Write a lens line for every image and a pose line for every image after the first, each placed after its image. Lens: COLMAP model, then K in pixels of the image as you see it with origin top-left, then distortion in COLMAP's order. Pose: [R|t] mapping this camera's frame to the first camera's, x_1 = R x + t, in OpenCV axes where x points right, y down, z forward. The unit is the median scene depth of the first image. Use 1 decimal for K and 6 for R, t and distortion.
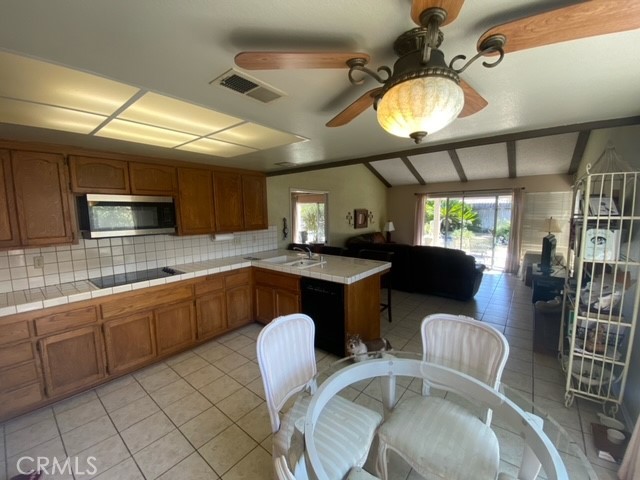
lens RADIAL K [[262.6, 0, 316.4], [0, 262.6, 242.7], [0, 0, 1]] dist [-0.000664, -0.000570]
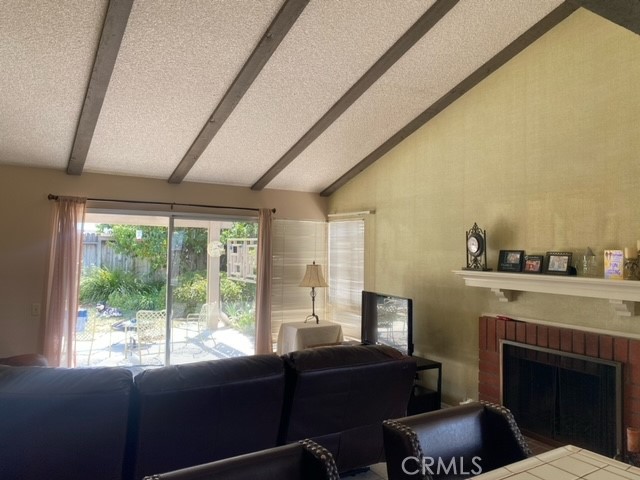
lens RADIAL K [[484.6, 0, 318.0], [0, 484.6, 235.5], [0, 0, 1]] dist [0.012004, -0.003891]
pose [[0.294712, 0.044382, 0.954555, -0.133955], [0.097421, 0.992321, -0.076216, -0.061482], [-0.950607, 0.115455, 0.288125, 0.553408]]
